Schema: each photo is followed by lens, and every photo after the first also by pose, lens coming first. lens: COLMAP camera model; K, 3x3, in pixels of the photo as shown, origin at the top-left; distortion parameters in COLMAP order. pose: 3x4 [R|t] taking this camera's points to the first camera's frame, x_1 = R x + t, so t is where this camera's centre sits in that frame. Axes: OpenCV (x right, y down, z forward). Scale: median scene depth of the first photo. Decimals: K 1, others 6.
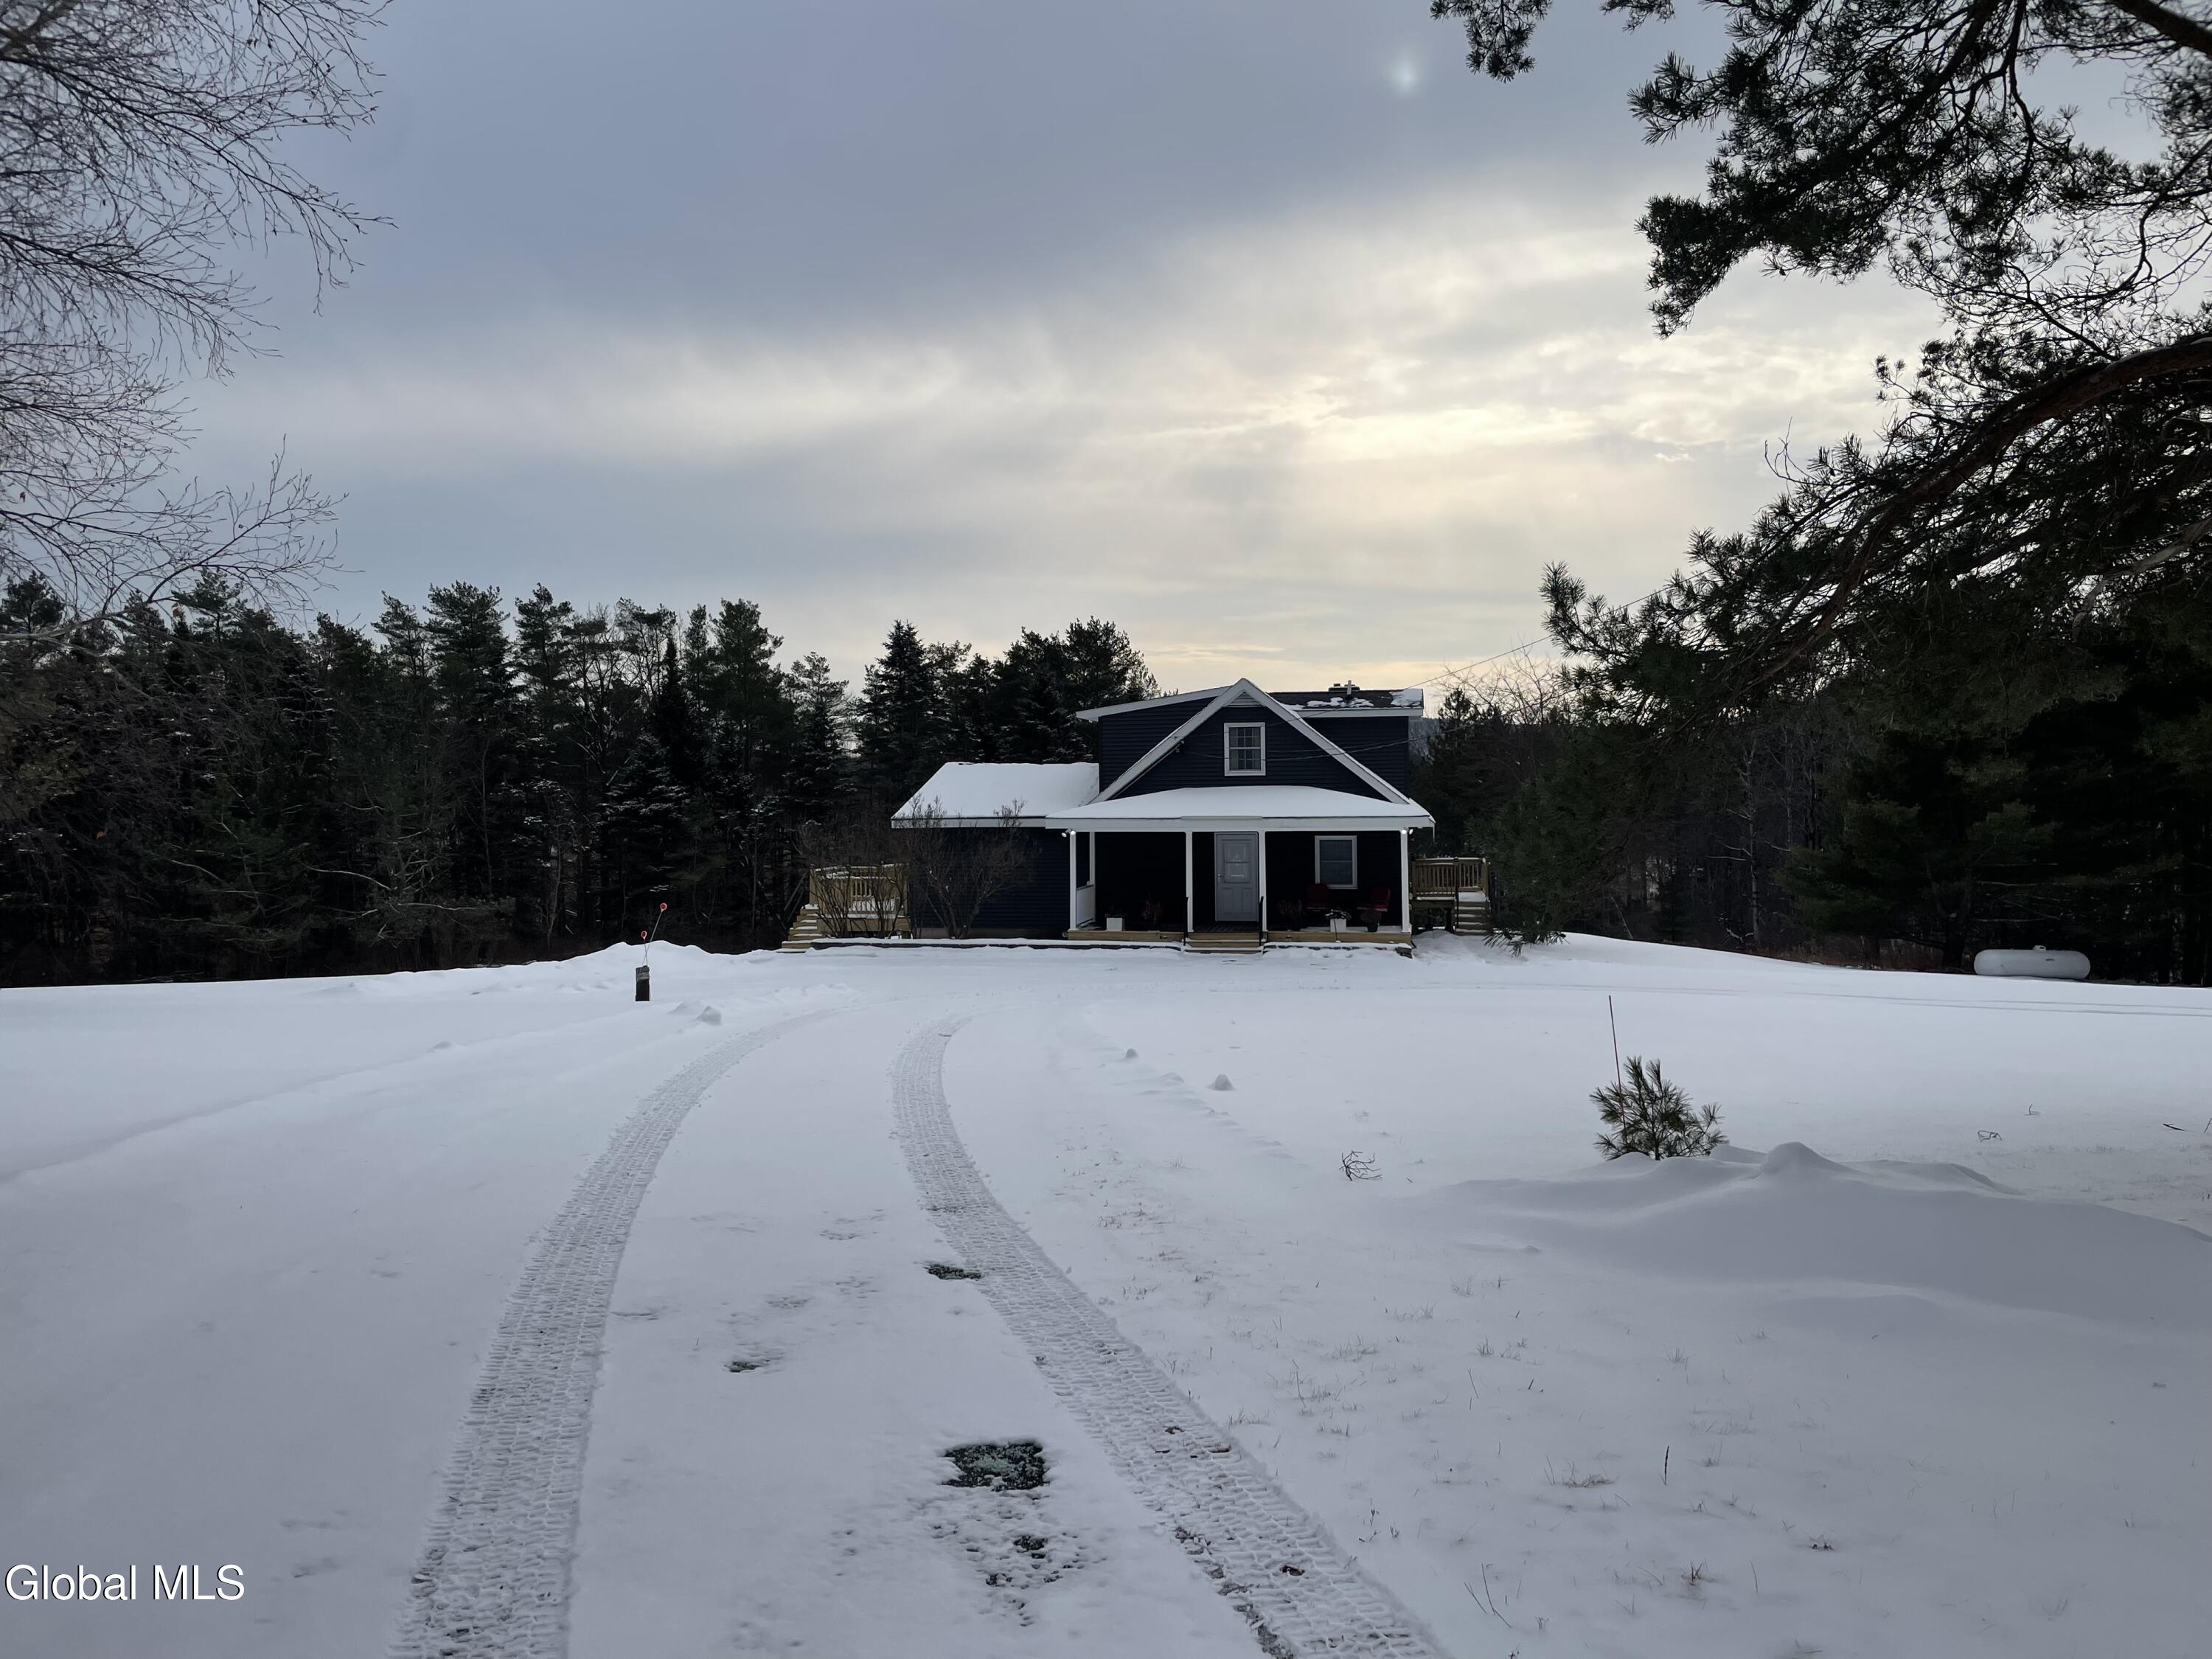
lens RADIAL K [[1688.5, 0, 1102.3], [0, 1688.5, 826.4], [0, 0, 1]] dist [0.007201, -0.000143]
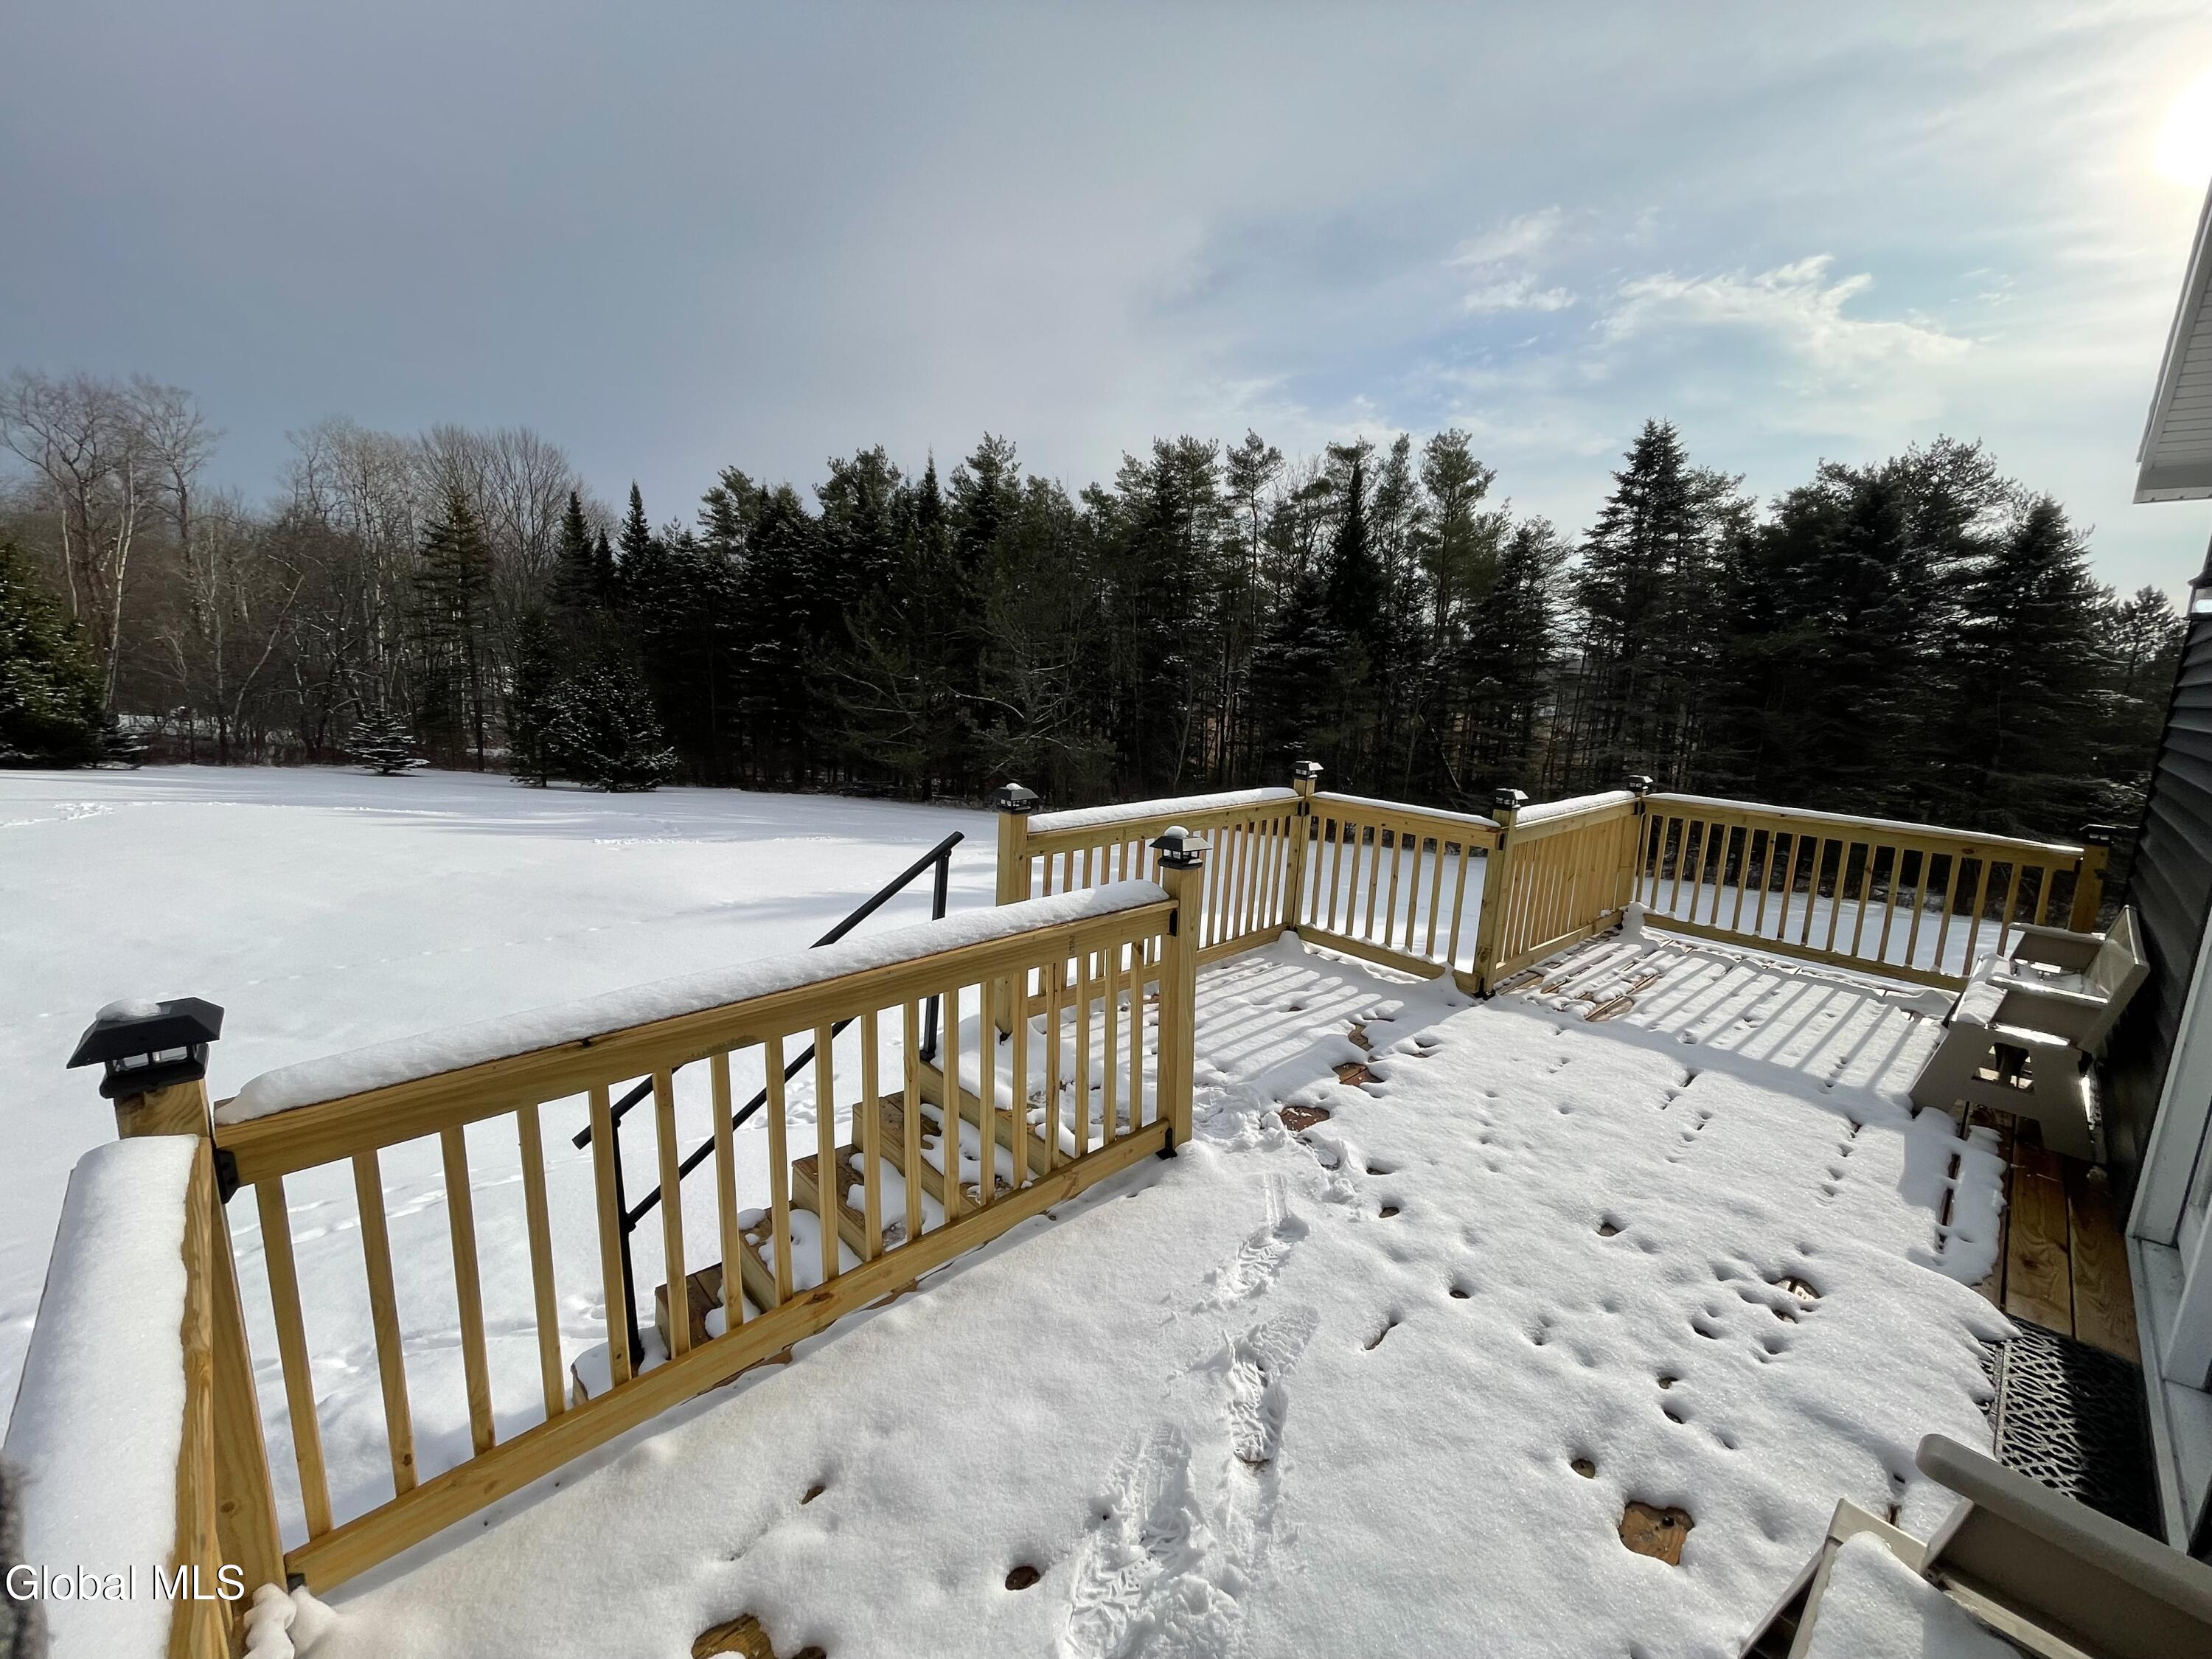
lens RADIAL K [[886.3, 0, 1128.1], [0, 886.3, 827.7], [0, 0, 1]] dist [-0.006827, 0.002142]
pose [[0.818483, 0.152256, -0.553989, -0.063152], [-0.066930, 0.982949, 0.171265, 0.004967], [0.570619, -0.103099, 0.814717, 0.504765]]
